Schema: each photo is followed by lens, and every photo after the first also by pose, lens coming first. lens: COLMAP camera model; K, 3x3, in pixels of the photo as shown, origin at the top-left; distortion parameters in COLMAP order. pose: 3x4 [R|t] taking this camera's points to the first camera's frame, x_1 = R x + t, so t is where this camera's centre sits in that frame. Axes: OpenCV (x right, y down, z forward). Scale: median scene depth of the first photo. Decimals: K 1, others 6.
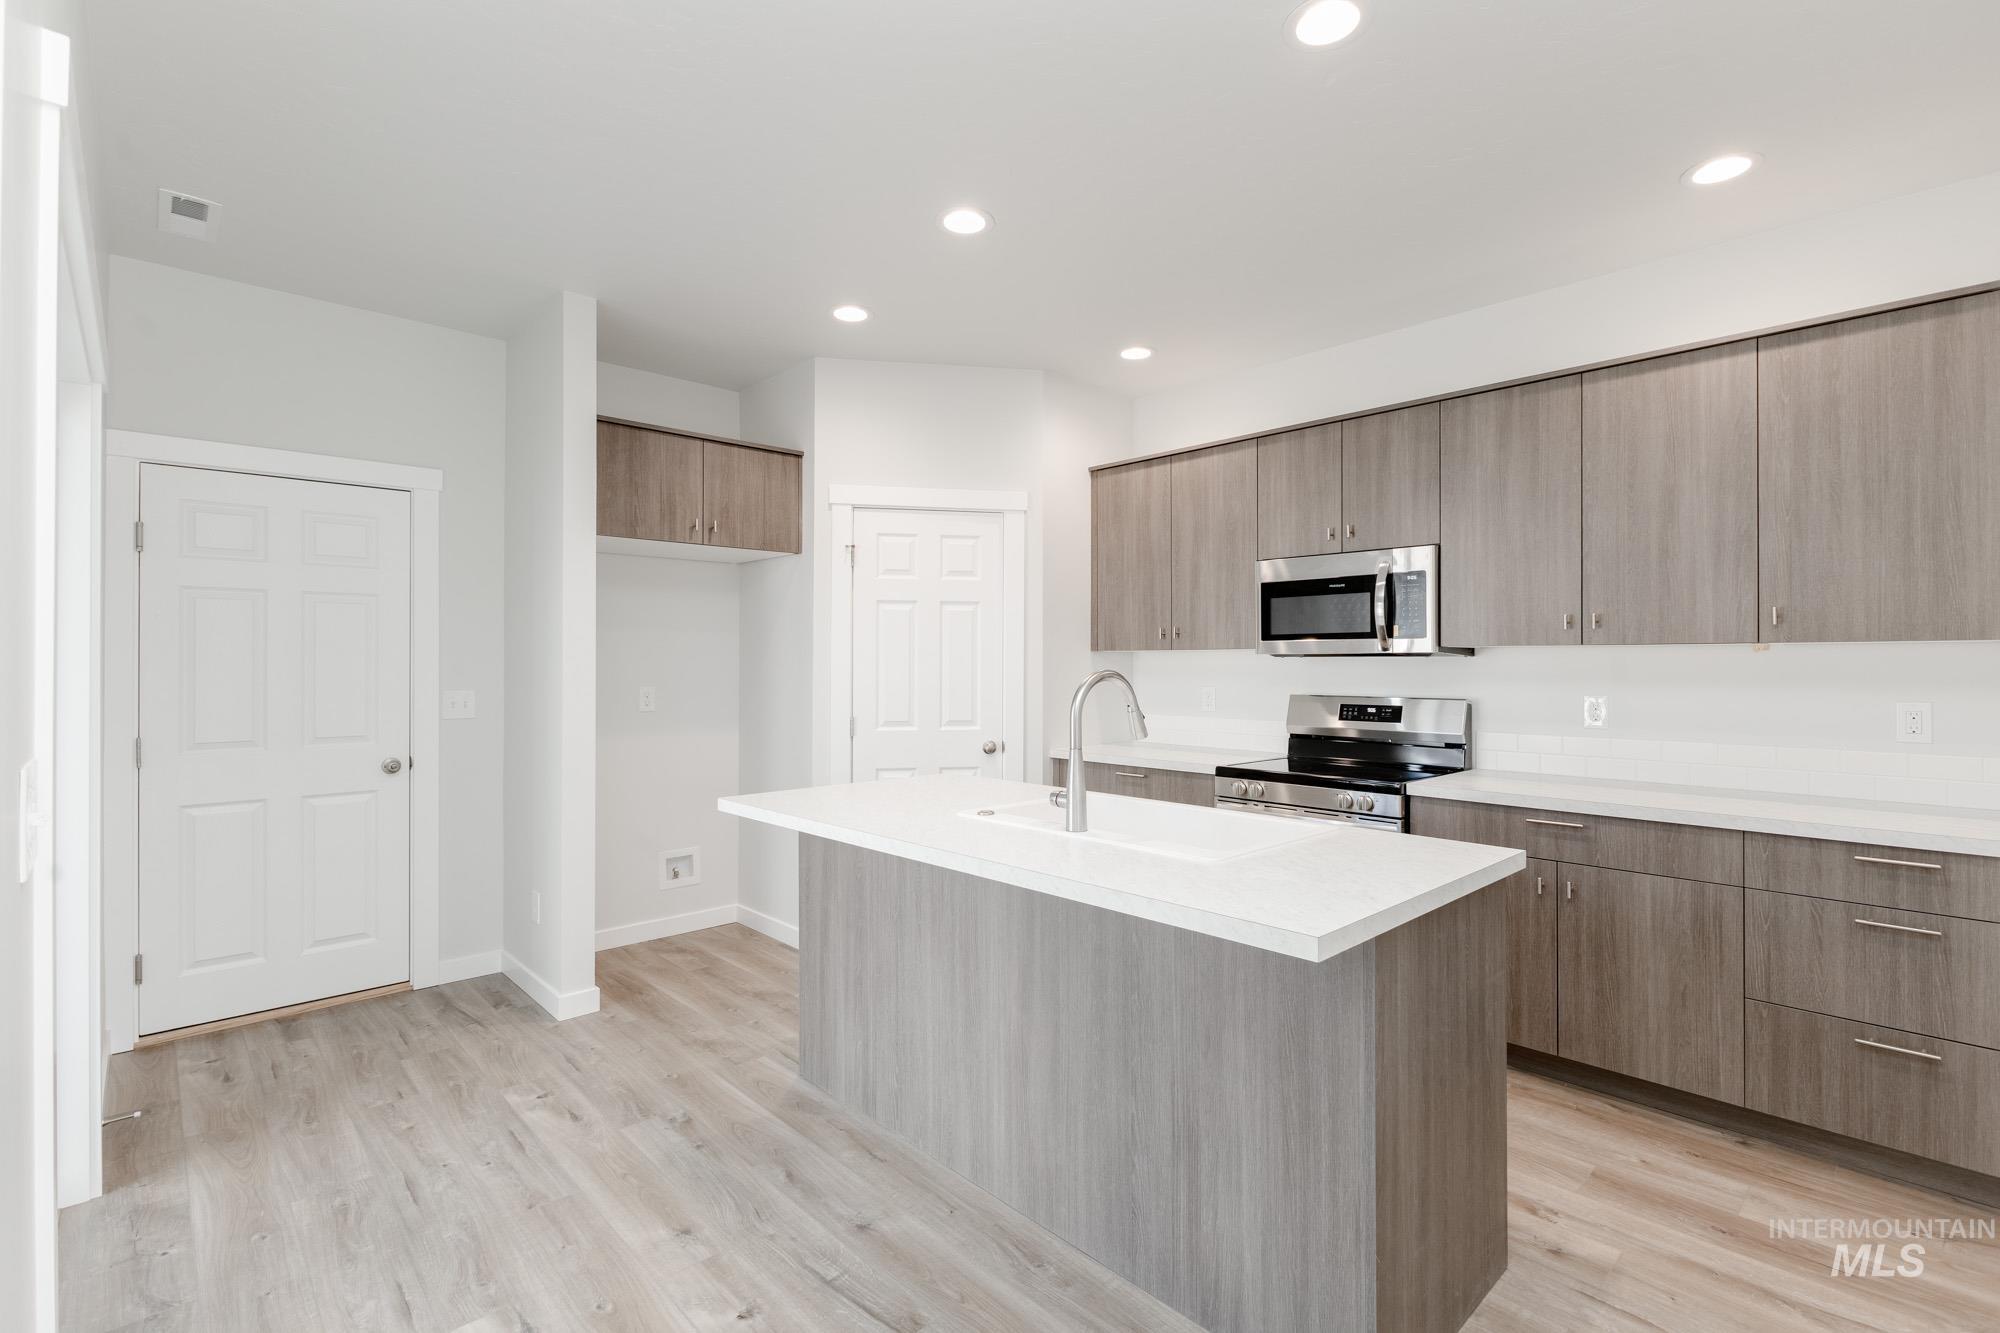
lens RADIAL K [[914.7, 0, 999.5], [0, 914.7, 656.6], [0, 0, 1]] dist [-0.003402, -0.000088]
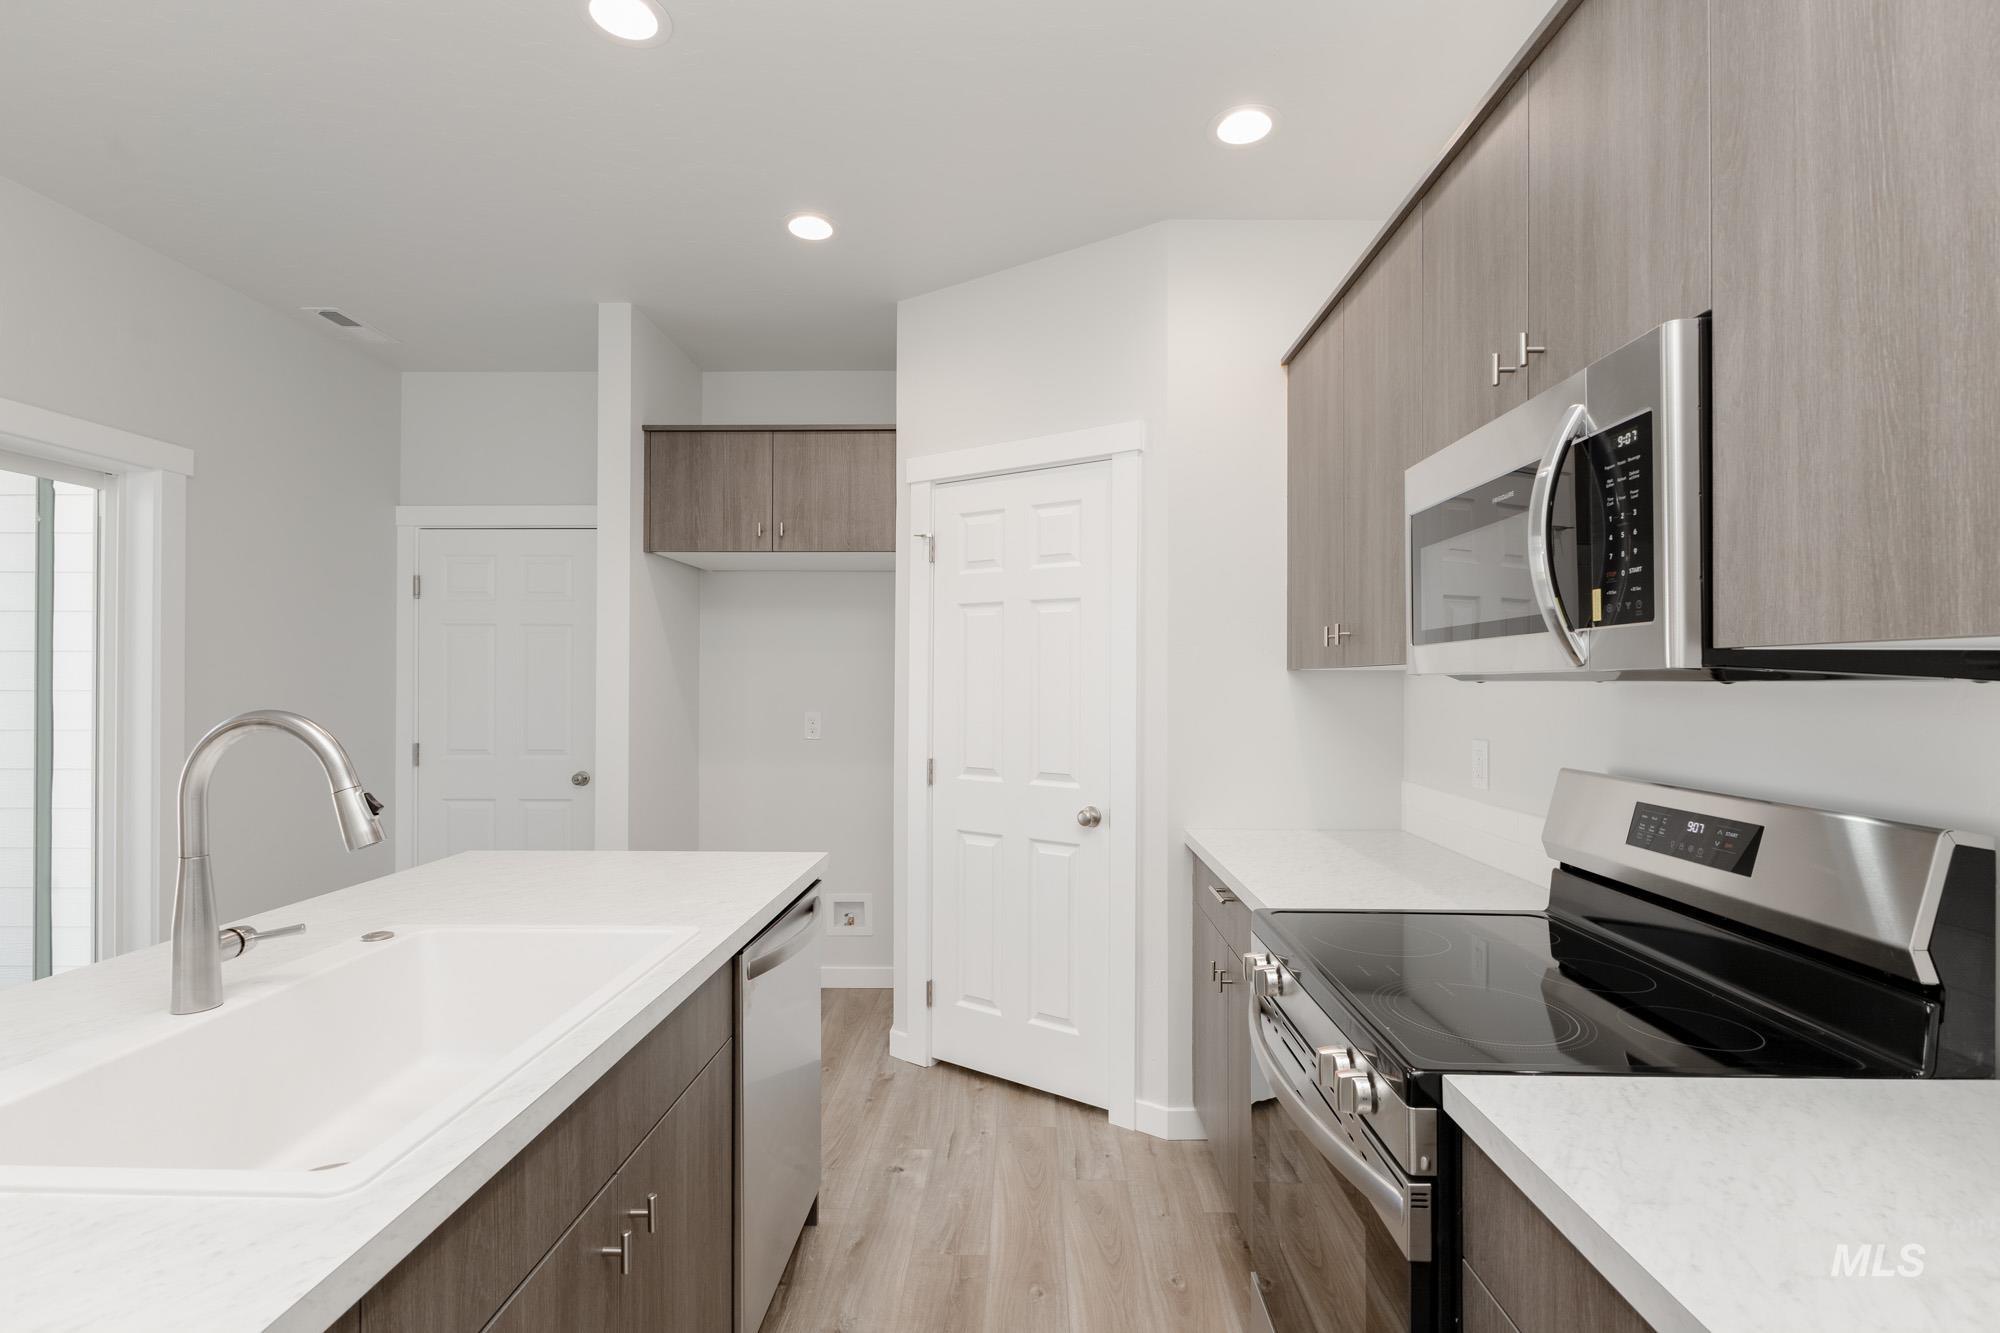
lens RADIAL K [[914.7, 0, 993.8], [0, 914.7, 682.8], [0, 0, 1]] dist [-0.003402, -0.000088]
pose [[0.716441, 0.001822, -0.697645, 0.460834], [0.004039, 0.999969, 0.006759, -0.002555], [0.697636, -0.007660, 0.716411, 0.549093]]
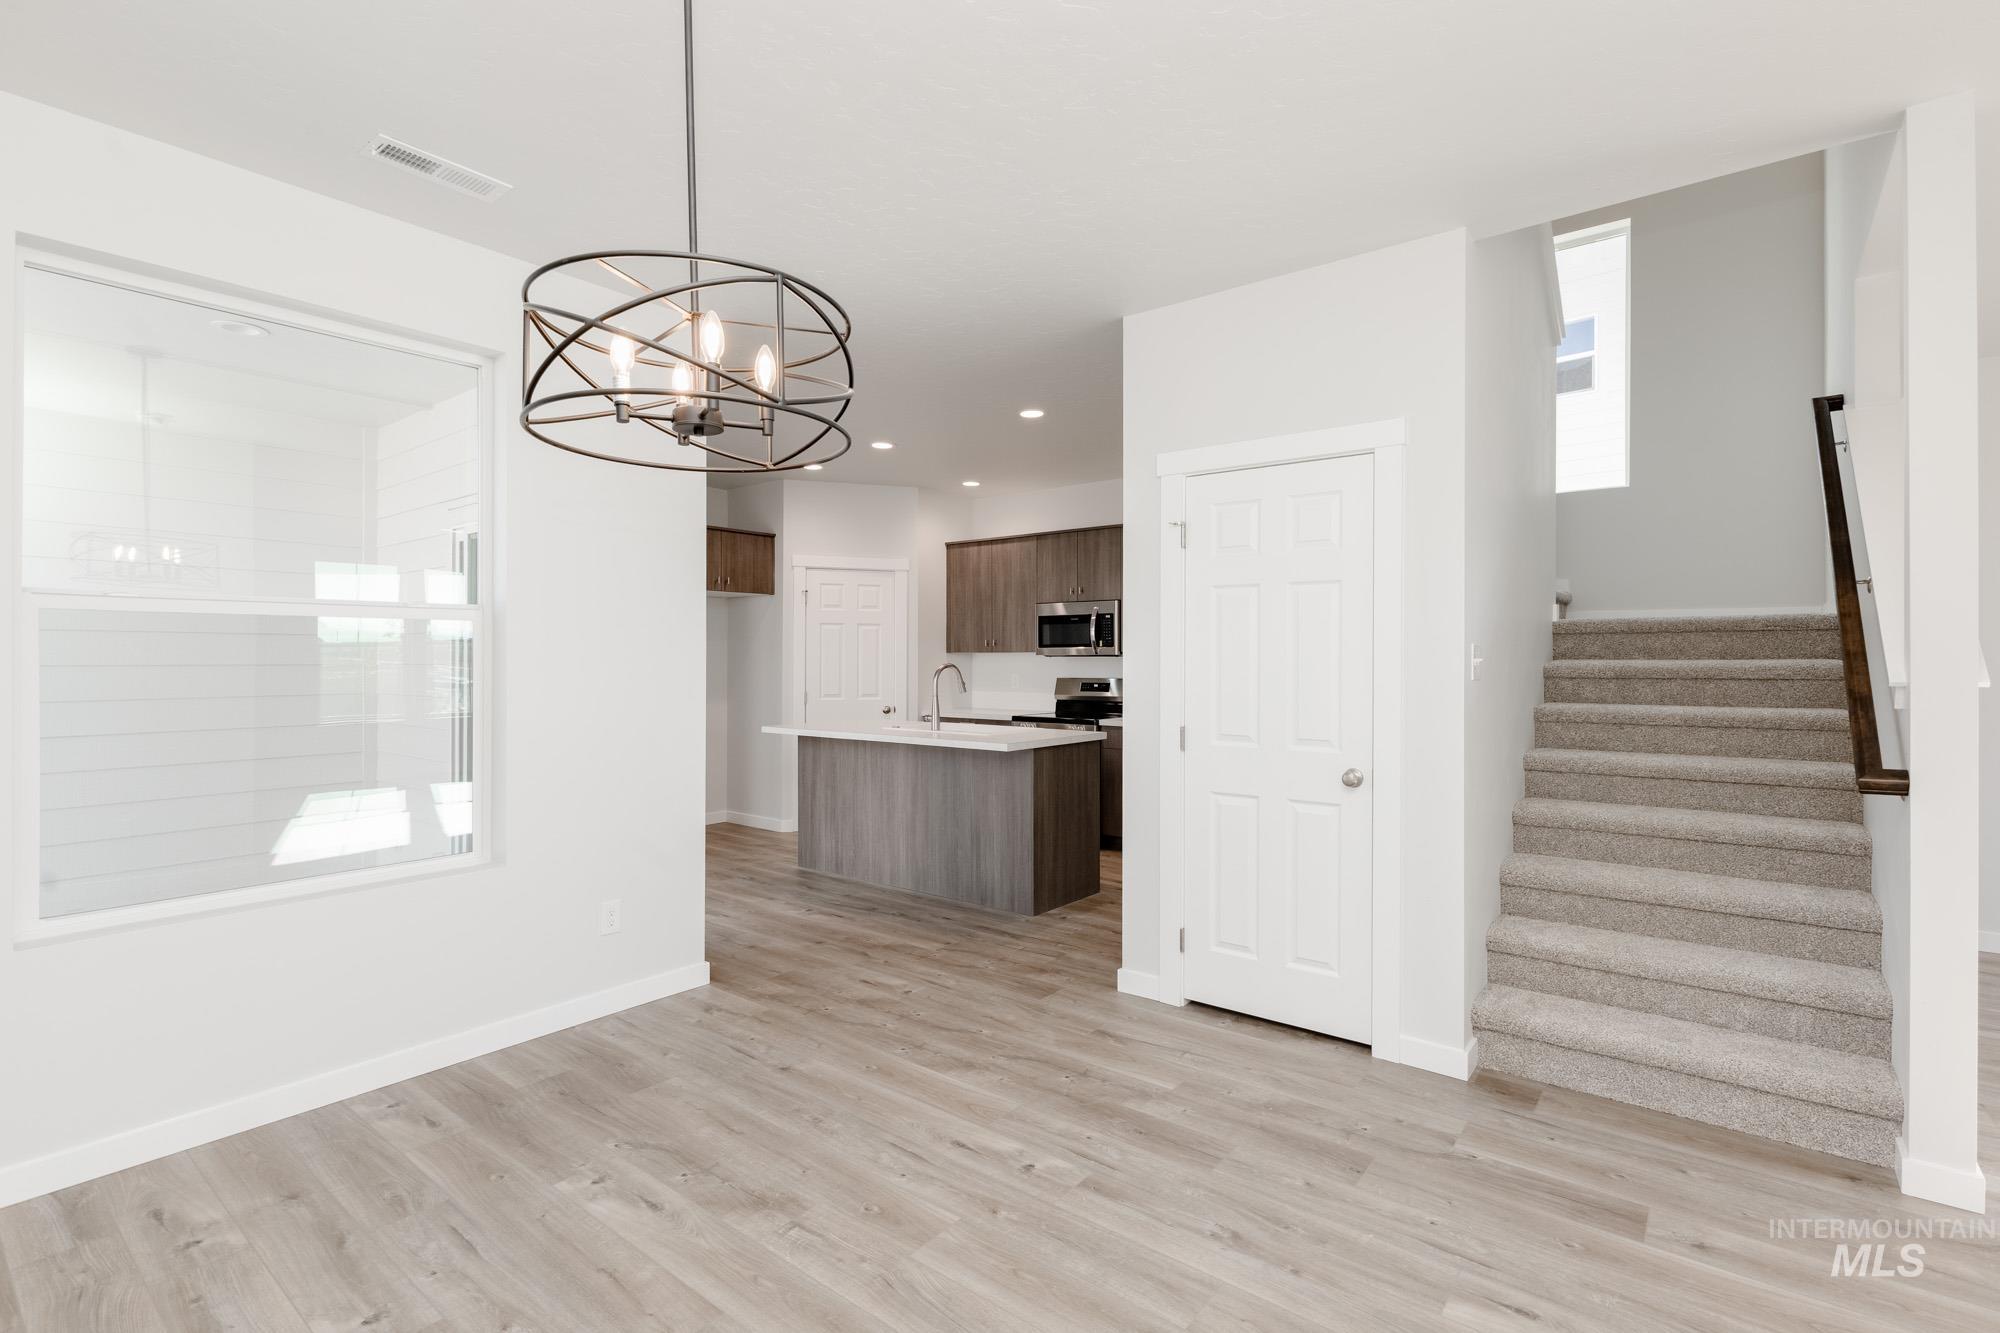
lens RADIAL K [[914.7, 0, 982.5], [0, 914.7, 668.8], [0, 0, 1]] dist [-0.003402, -0.000088]
pose [[0.991934, -0.001046, 0.126754, -0.057299], [-0.001122, 0.999854, 0.017033, -0.006559], [-0.126754, -0.017038, 0.991788, -0.819019]]
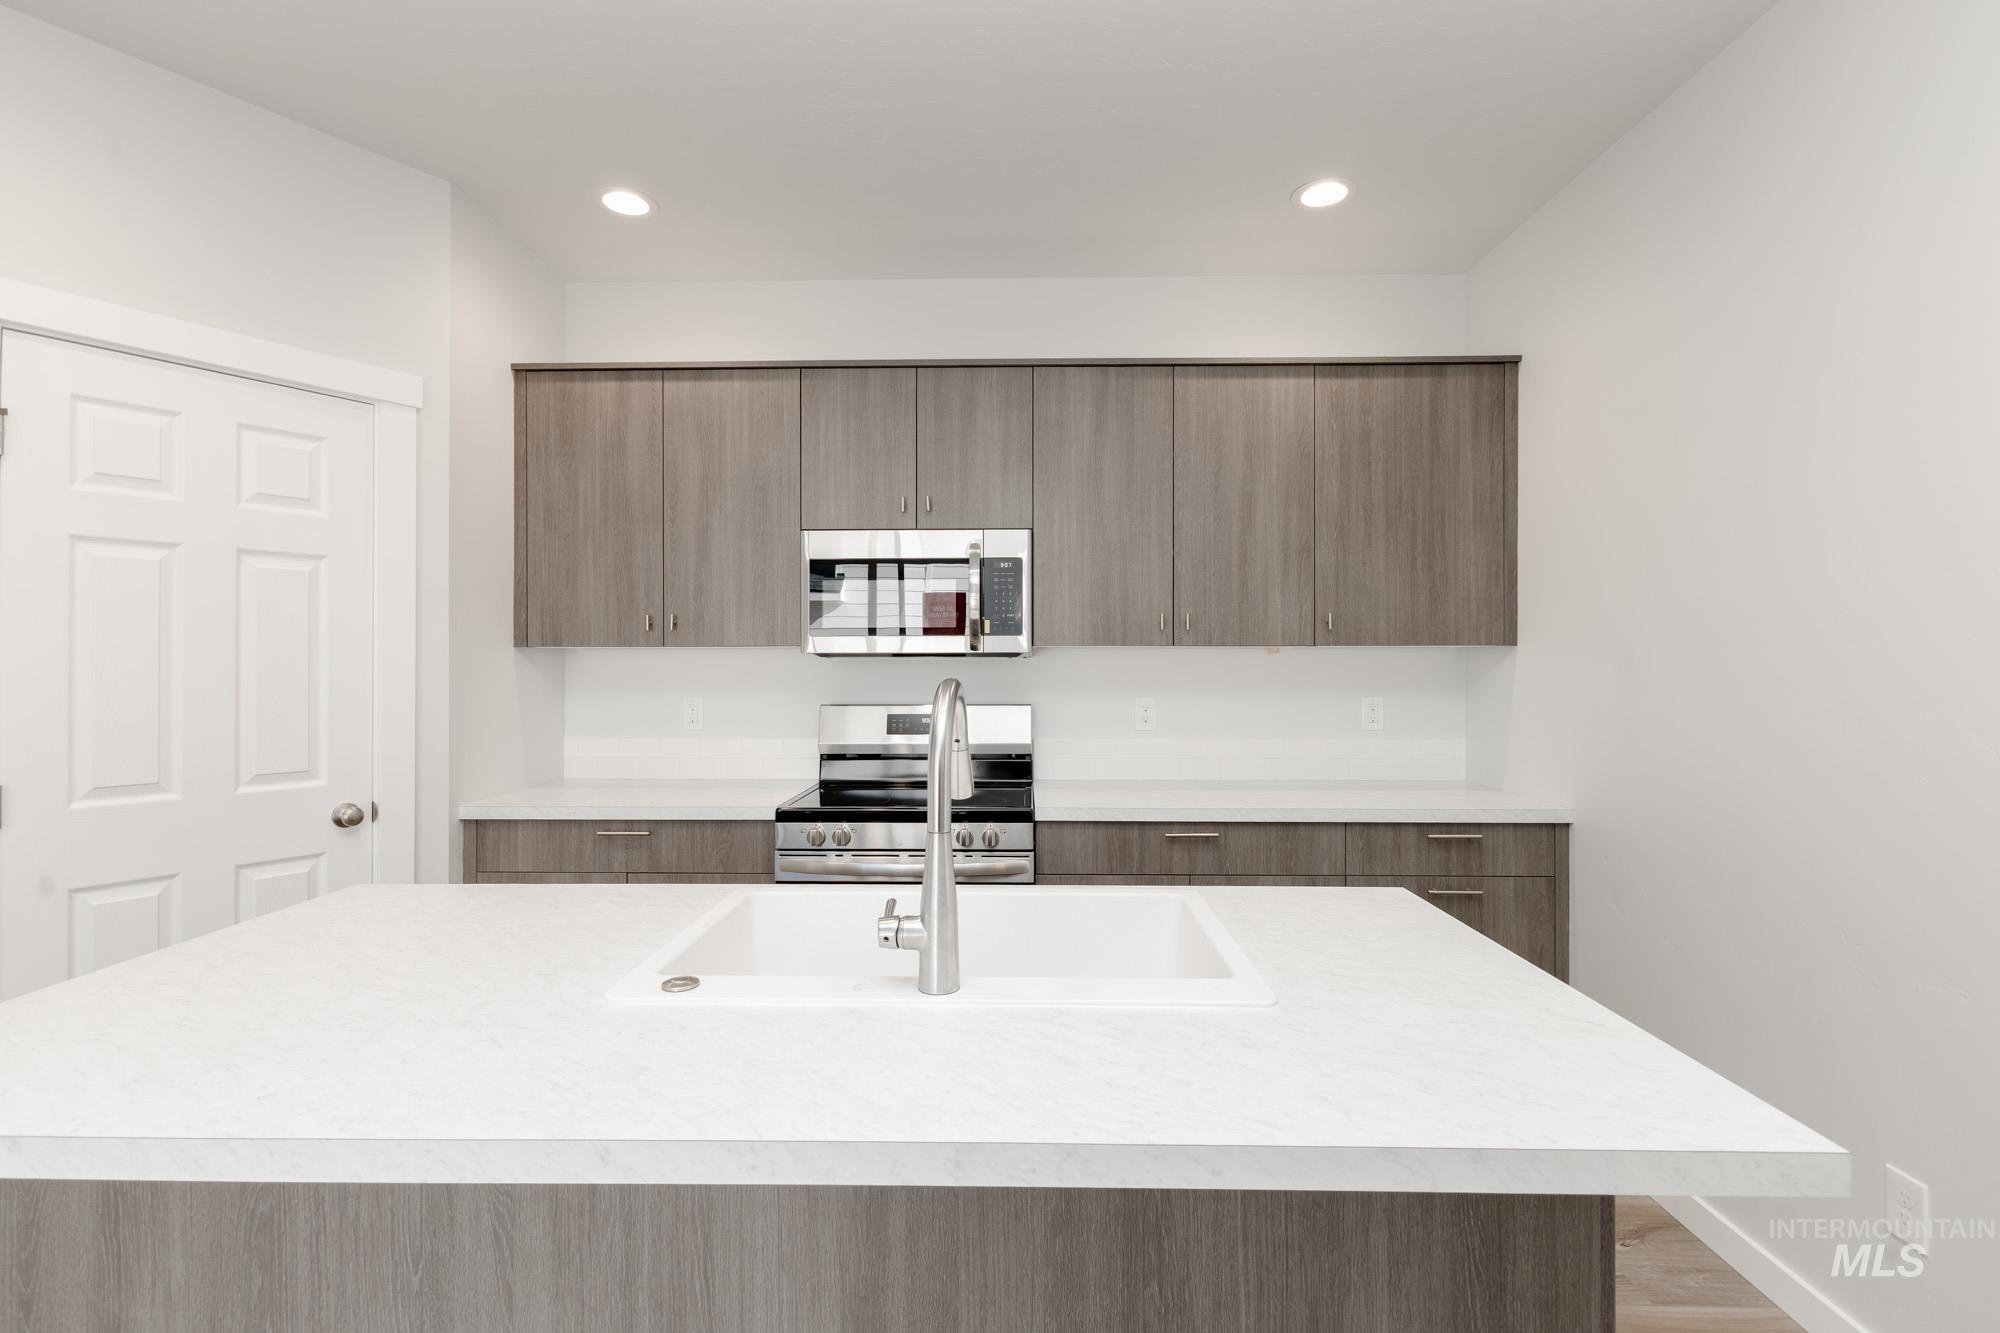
lens RADIAL K [[914.7, 0, 982.4], [0, 914.7, 662.5], [0, 0, 1]] dist [-0.003402, -0.000088]
pose [[0.697525, 0.000573, 0.716560, -0.162062], [-0.003996, 0.999987, 0.003090, 0.002276], [-0.716549, -0.005019, 0.697519, 0.376062]]
